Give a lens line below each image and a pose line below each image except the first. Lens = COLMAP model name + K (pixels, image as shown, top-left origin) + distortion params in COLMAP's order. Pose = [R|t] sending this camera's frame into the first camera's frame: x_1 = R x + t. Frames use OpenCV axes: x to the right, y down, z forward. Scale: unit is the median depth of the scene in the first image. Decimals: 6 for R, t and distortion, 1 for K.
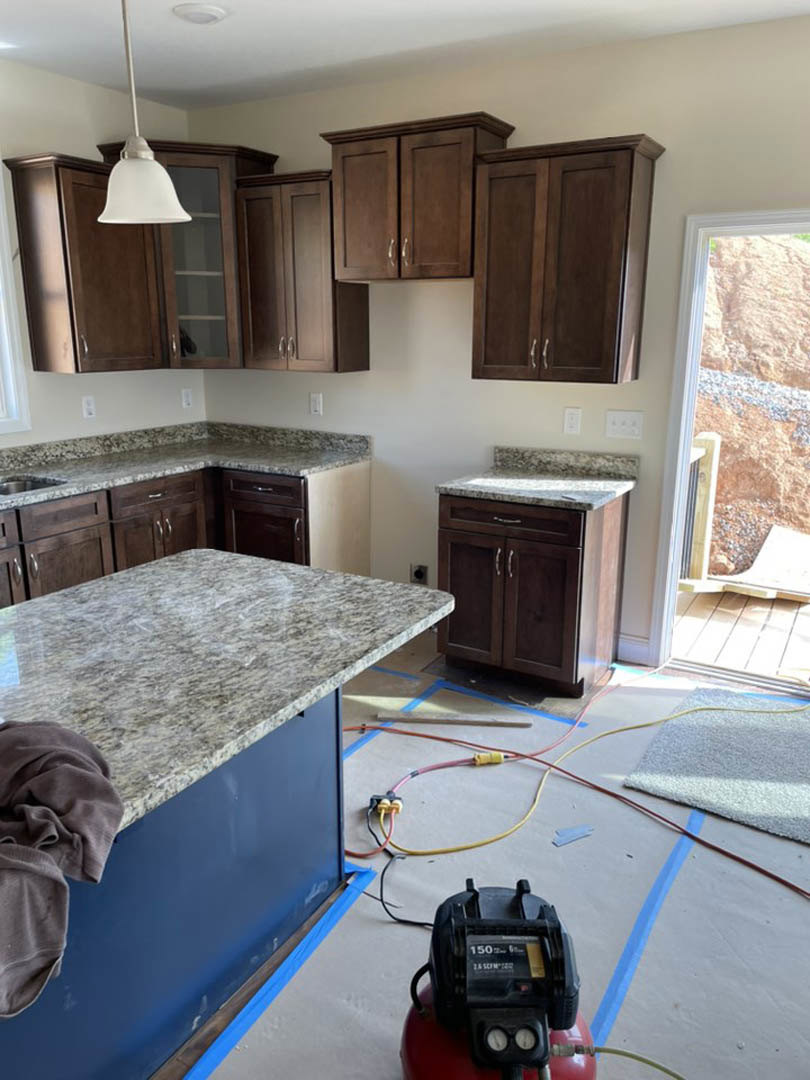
lens RADIAL K [[810.6, 0, 412.5], [0, 810.6, 534.9], [0, 0, 1]] dist [0.090385, -0.107947]
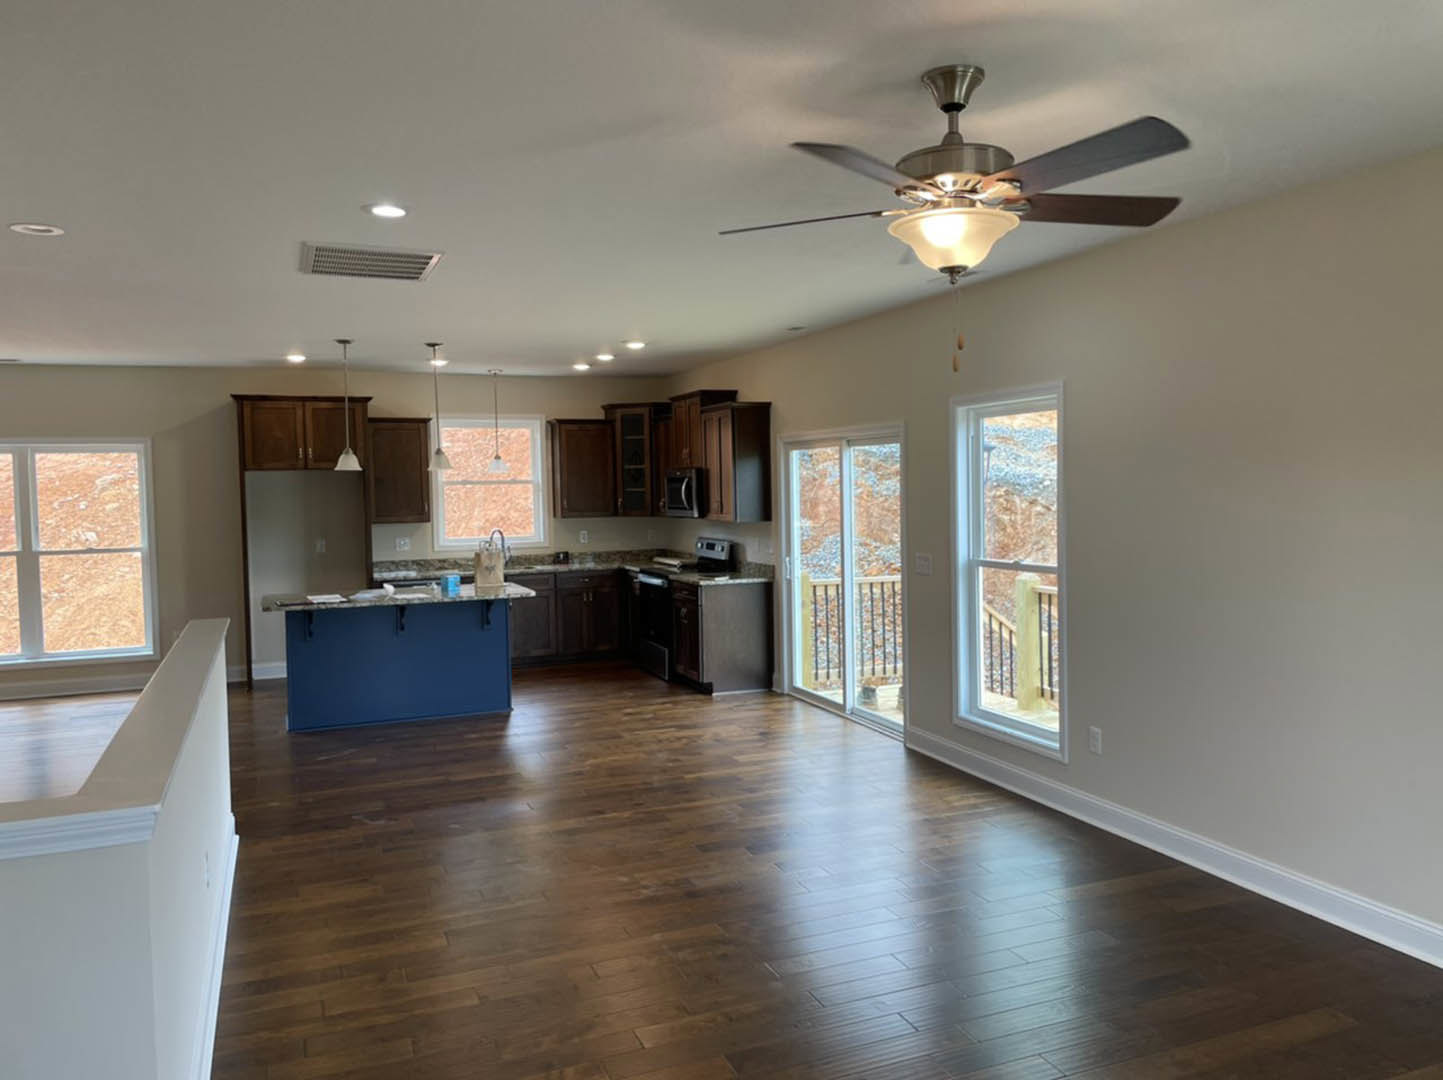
lens RADIAL K [[1083.0, 0, 722.8], [0, 1083.0, 528.9], [0, 0, 1]] dist [0.090385, -0.107947]
pose [[0.786442, 0.006206, -0.617633, 1.634545], [-0.134636, 0.977627, -0.161611, 0.218154], [0.602812, 0.210253, 0.769683, -0.855727]]
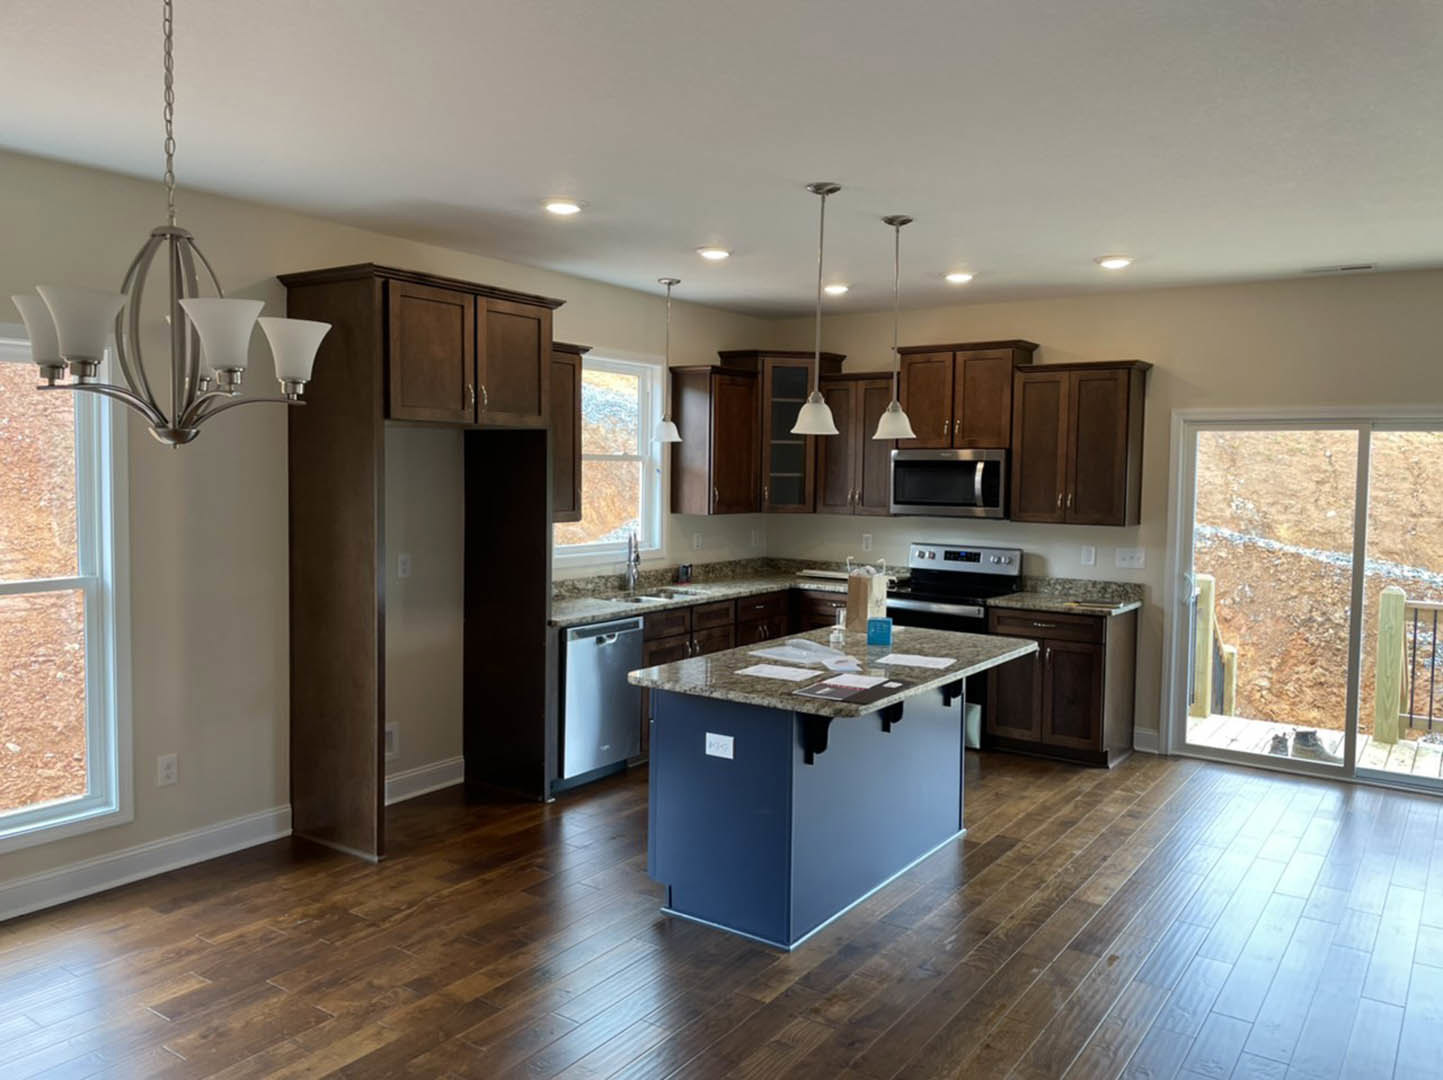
lens RADIAL K [[1083.0, 0, 734.5], [0, 1083.0, 532.3], [0, 0, 1]] dist [0.090385, -0.107947]
pose [[0.996601, 0.015091, -0.080987, -0.234281], [-0.030480, 0.980860, -0.192312, 0.182026], [0.076535, 0.194127, 0.977986, -0.775367]]
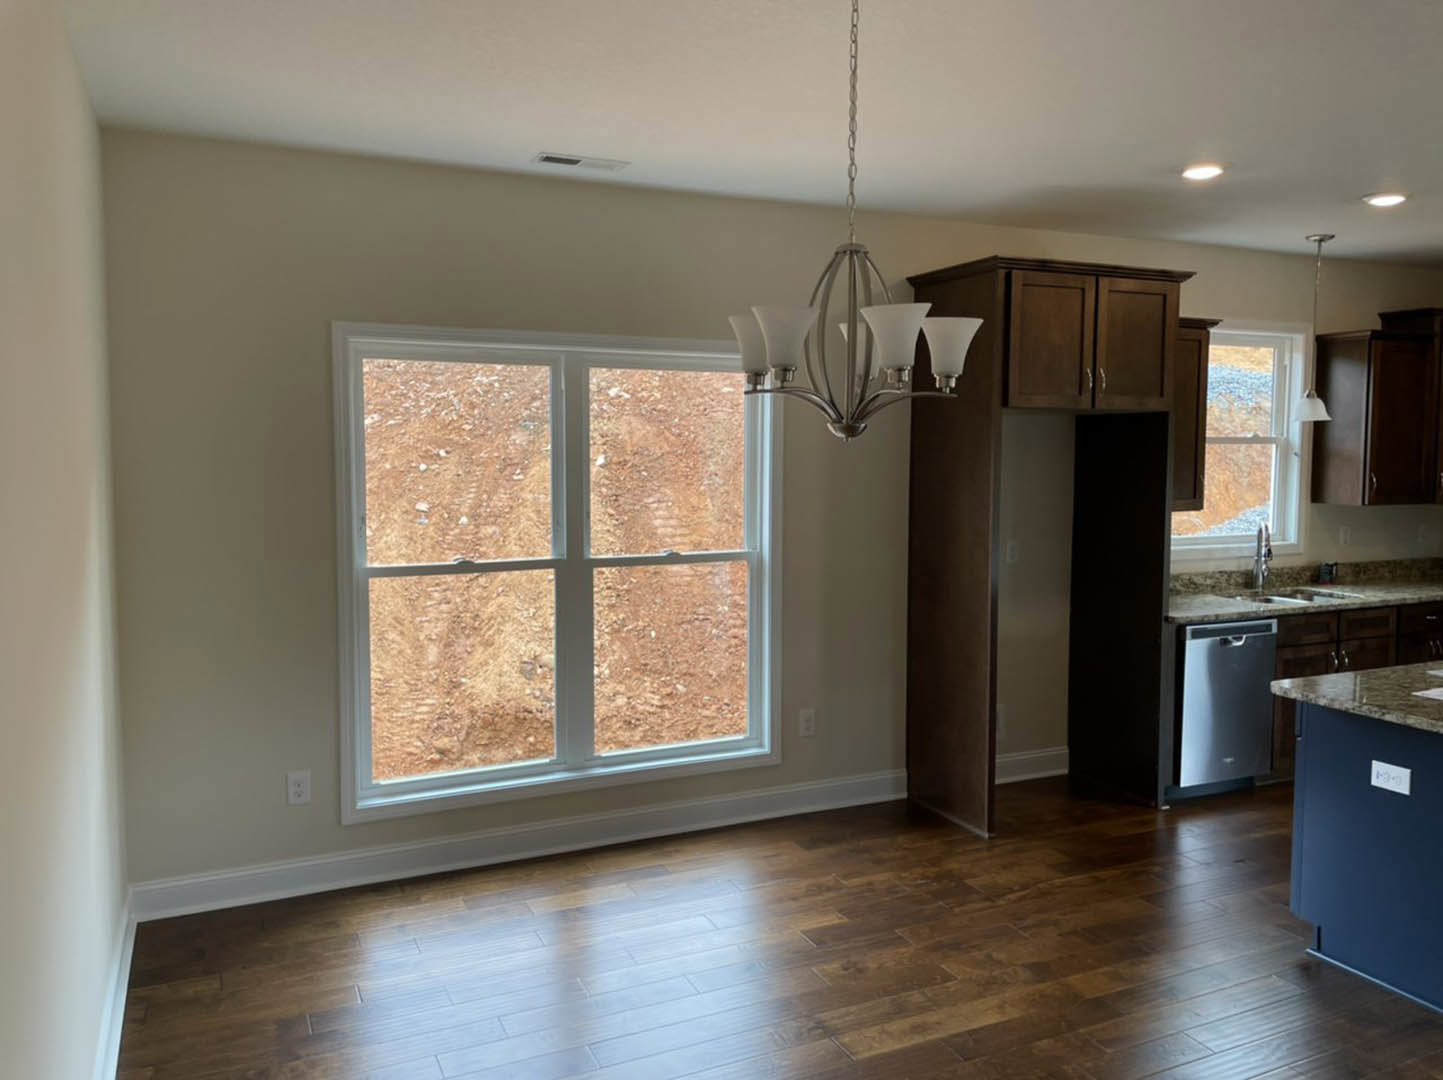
lens RADIAL K [[1083.0, 0, 717.9], [0, 1083.0, 524.0], [0, 0, 1]] dist [0.090385, -0.107947]
pose [[0.814783, 0.038746, -0.578469, -0.263565], [-0.145241, 0.979589, -0.138961, 0.185229], [0.561278, 0.197241, 0.803780, -0.791493]]
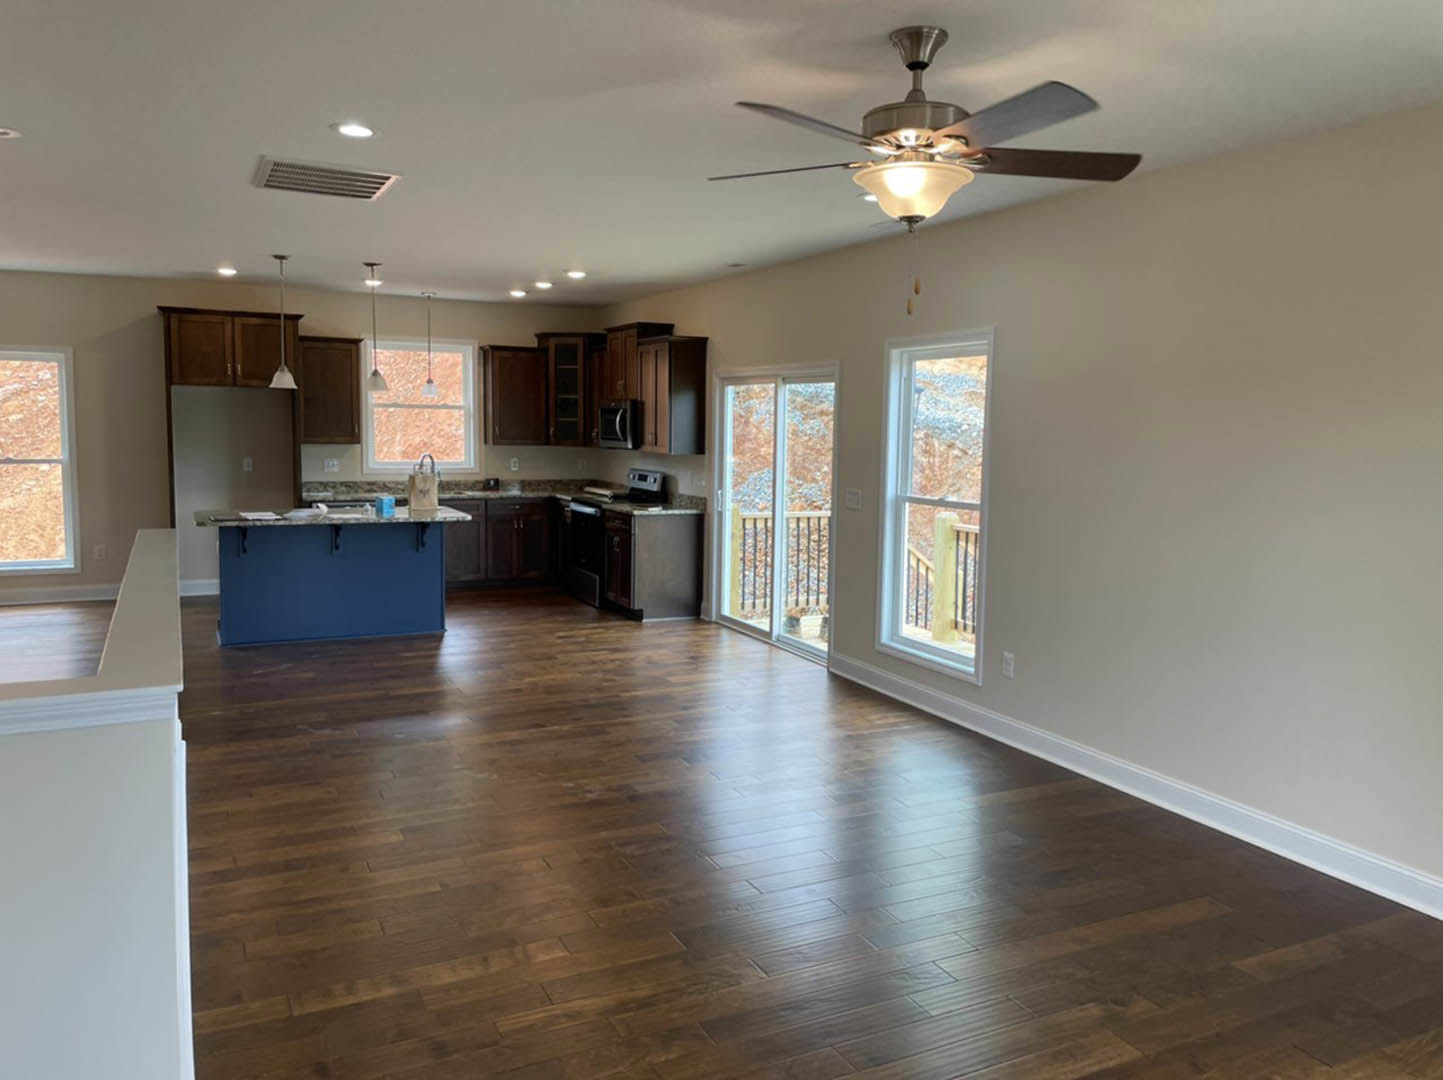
lens RADIAL K [[1083.0, 0, 714.2], [0, 1083.0, 518.2], [0, 0, 1]] dist [0.090385, -0.107947]
pose [[0.826774, 0.059710, -0.559356, 1.640513], [-0.154845, 0.980094, -0.124250, 0.242906], [0.540803, 0.189340, 0.819562, -0.922788]]
